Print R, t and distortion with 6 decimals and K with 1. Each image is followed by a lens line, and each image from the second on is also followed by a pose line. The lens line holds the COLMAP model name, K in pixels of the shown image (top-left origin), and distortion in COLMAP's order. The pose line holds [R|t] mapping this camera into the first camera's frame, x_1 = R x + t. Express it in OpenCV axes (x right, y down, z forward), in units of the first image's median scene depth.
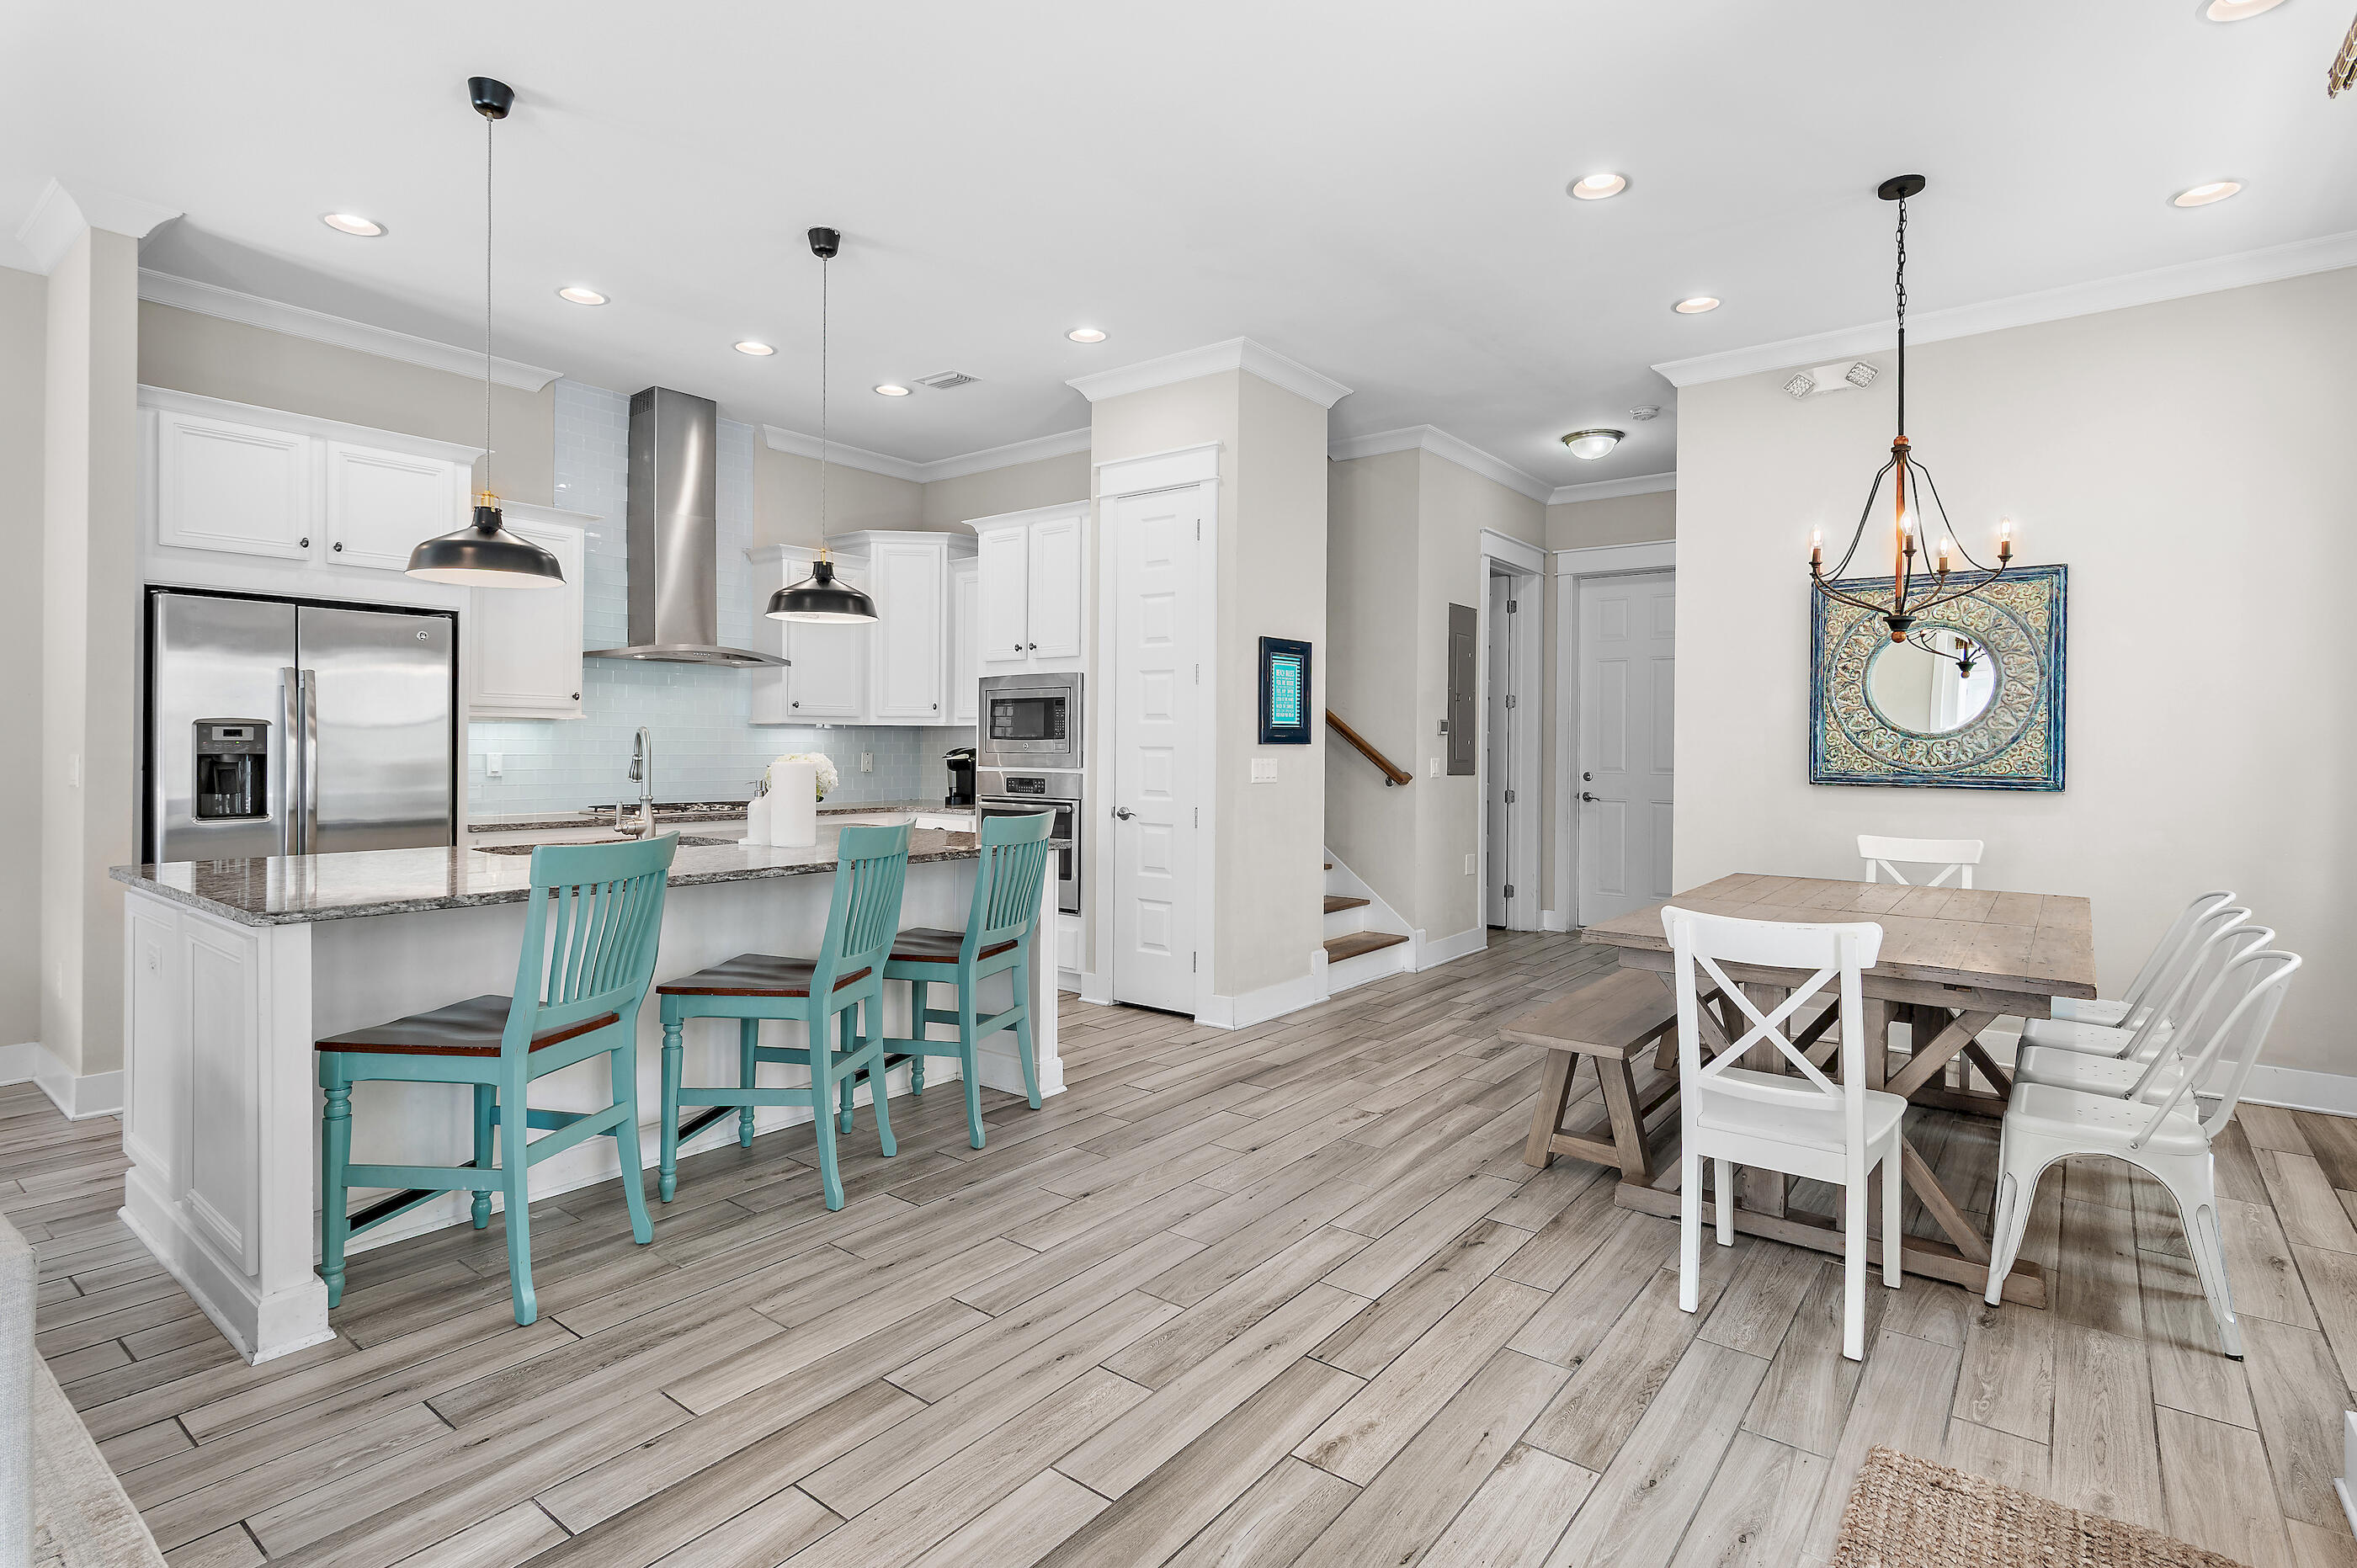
lens RADIAL K [[1164.4, 0, 1180.9], [0, 1164.4, 770.2], [0, 0, 1]] dist [0.005250, 0.000840]
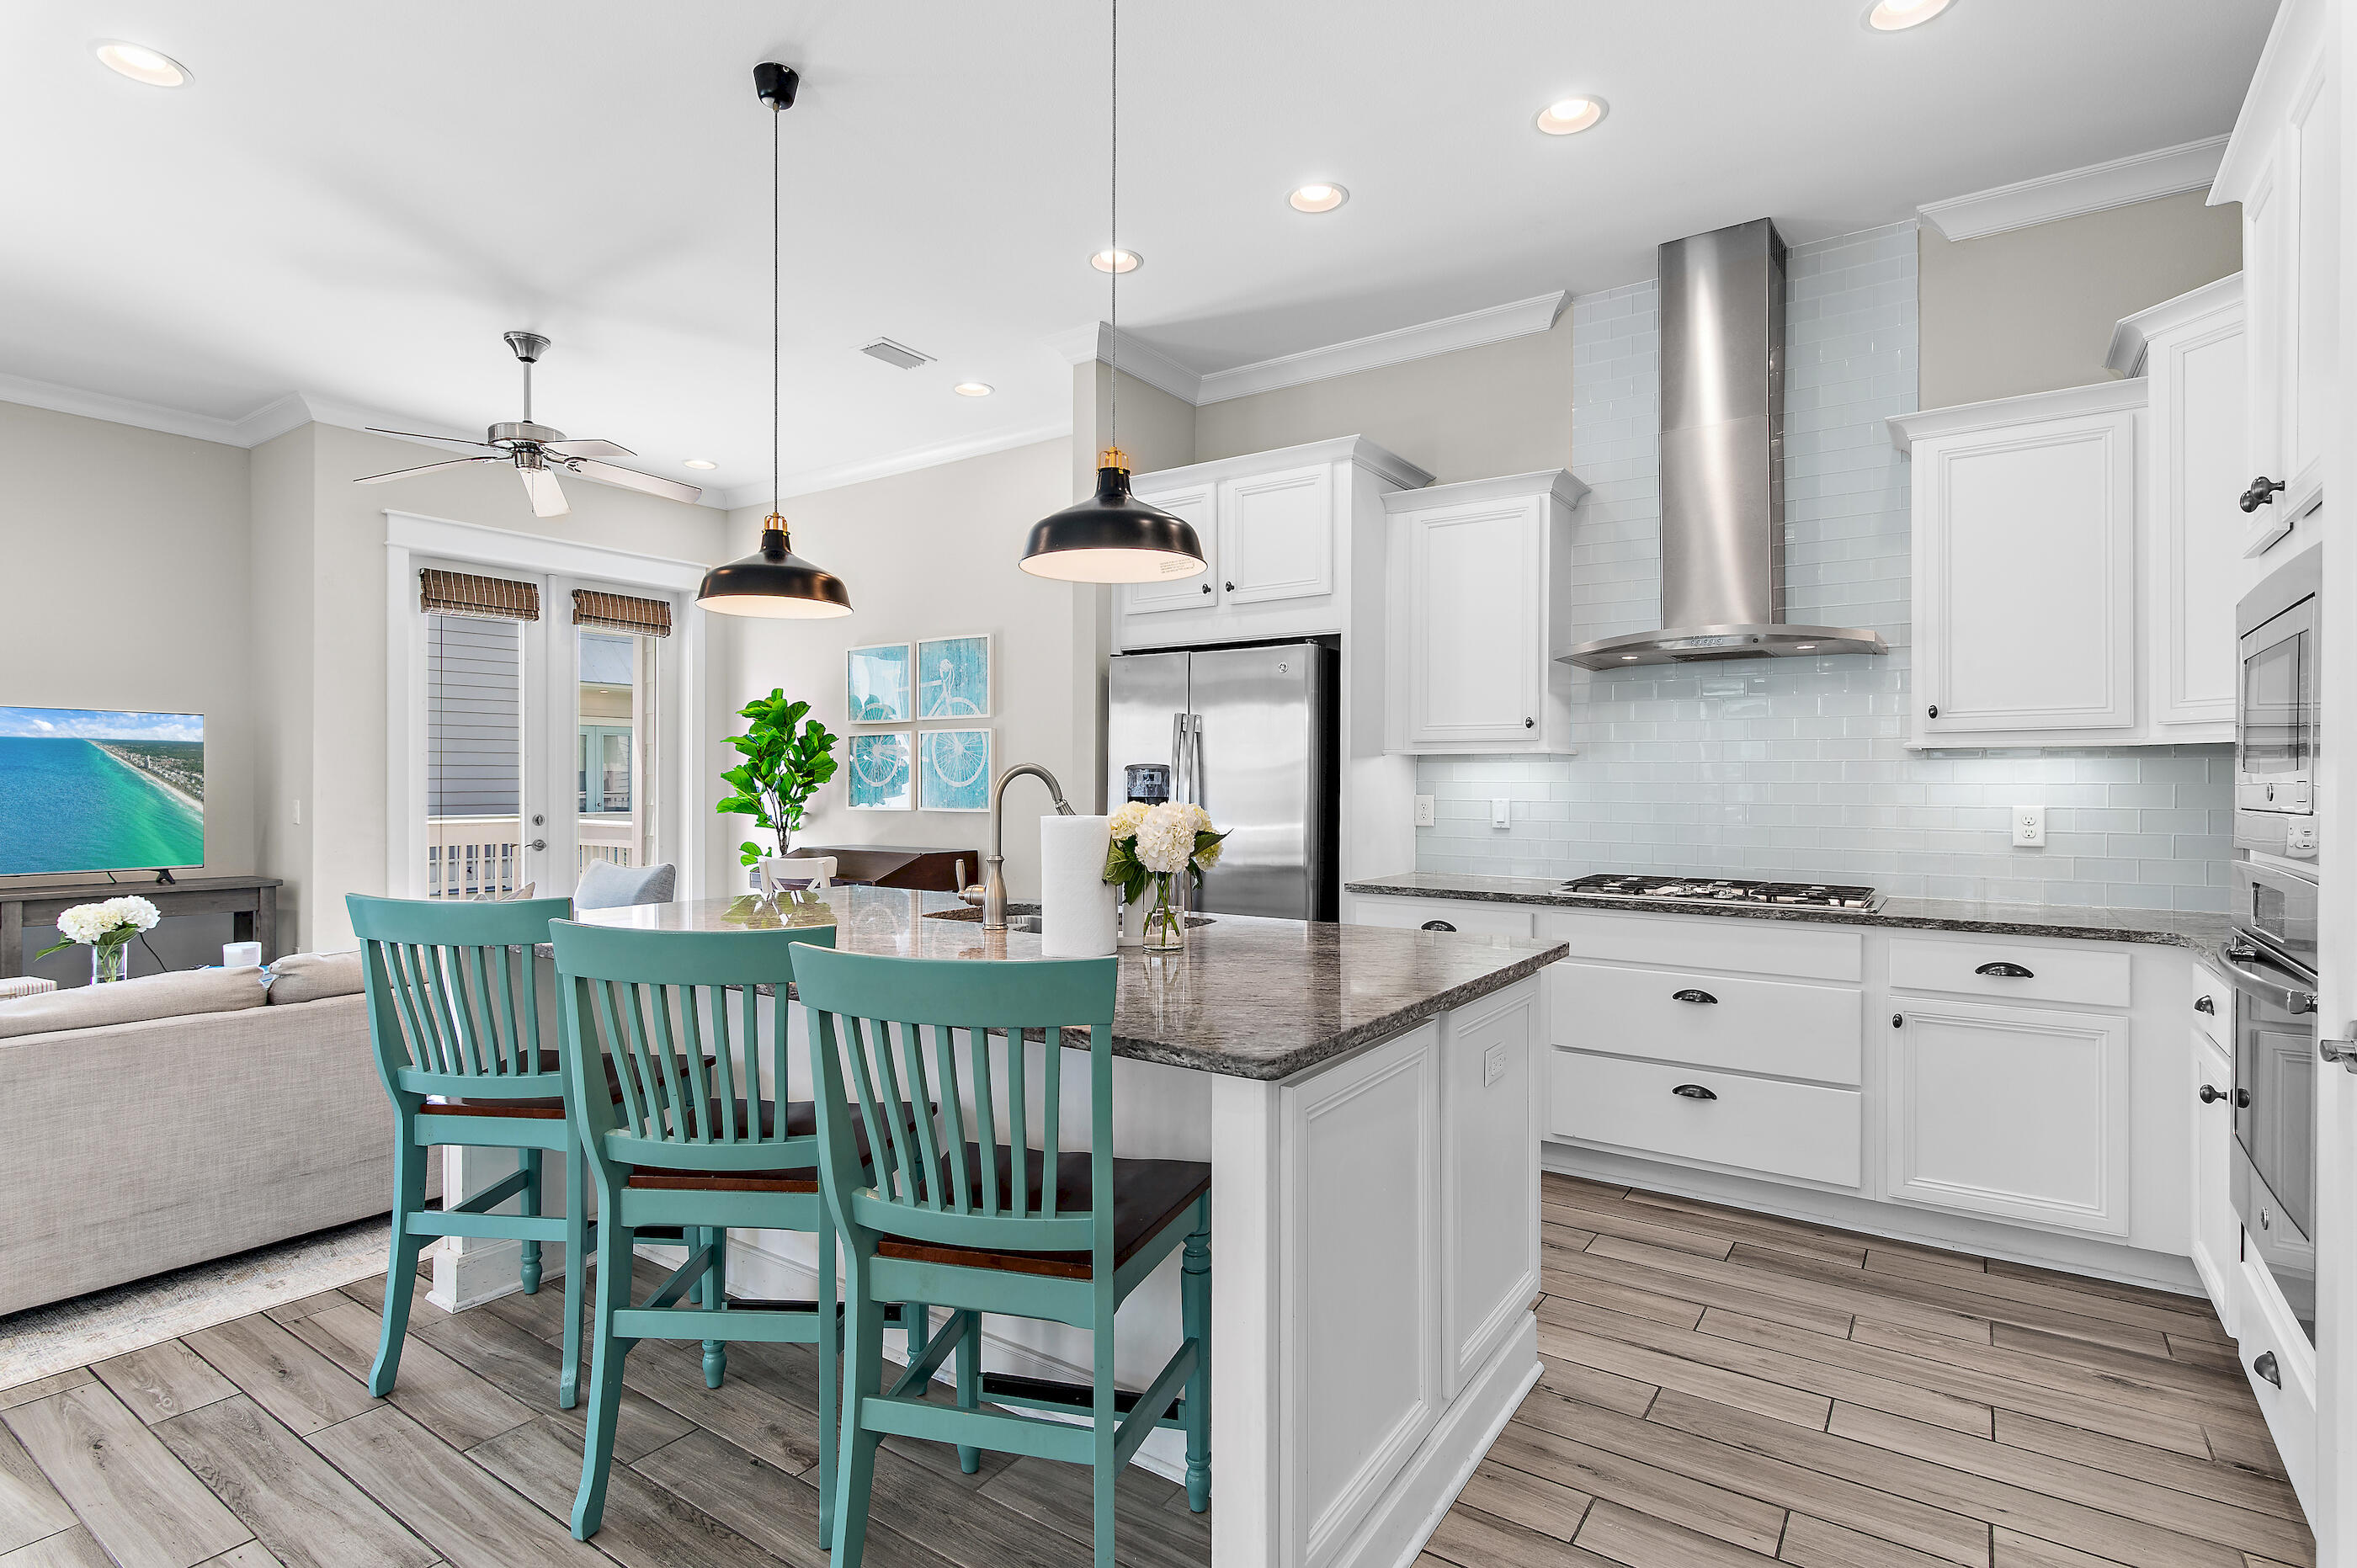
lens RADIAL K [[1148.4, 0, 1182.0], [0, 1148.4, 792.8], [0, 0, 1]] dist [0.001808, 0.000400]
pose [[0.059023, 0.002961, -0.998252, 0.255267], [-0.022980, 0.999735, 0.001607, -0.020311], [0.997992, 0.022845, 0.059075, 0.980596]]
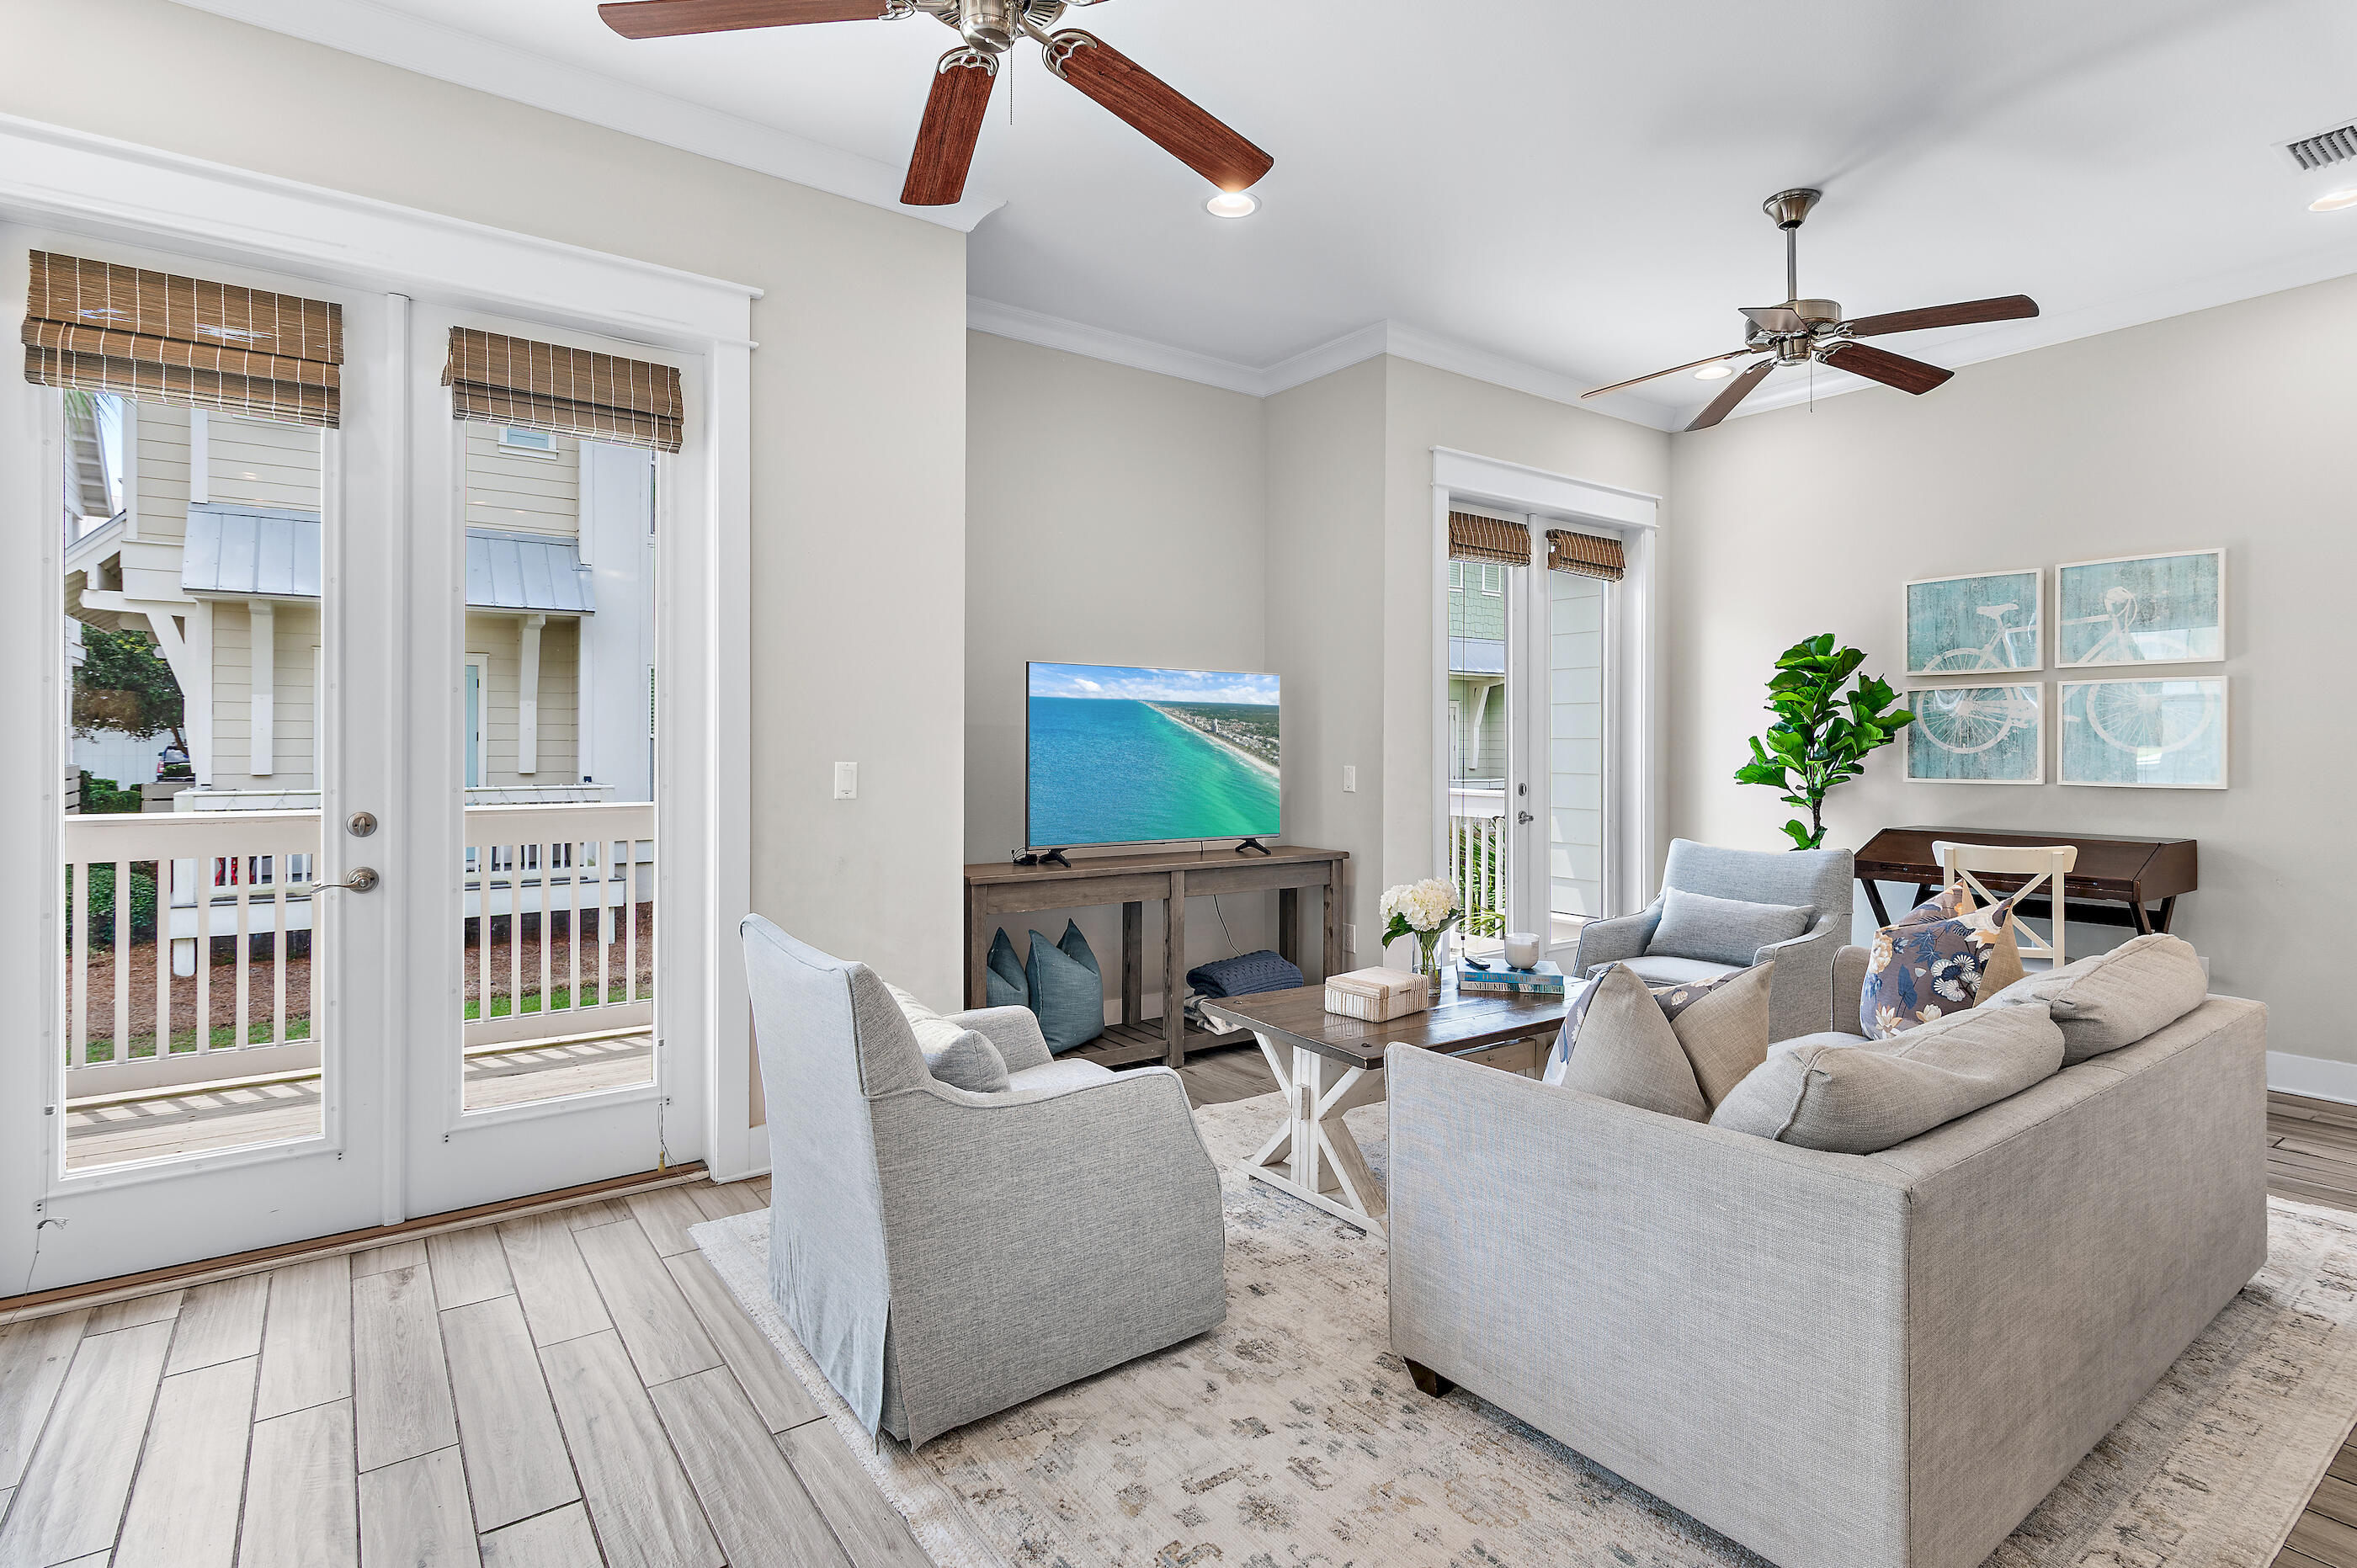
lens RADIAL K [[1164.4, 0, 1180.9], [0, 1164.4, 770.2], [0, 0, 1]] dist [0.005250, 0.000840]
pose [[-0.279899, 0.012983, -0.959942, 0.120865], [-0.025370, 0.999459, 0.020915, -0.003734], [0.959694, 0.030208, -0.279418, 0.216392]]
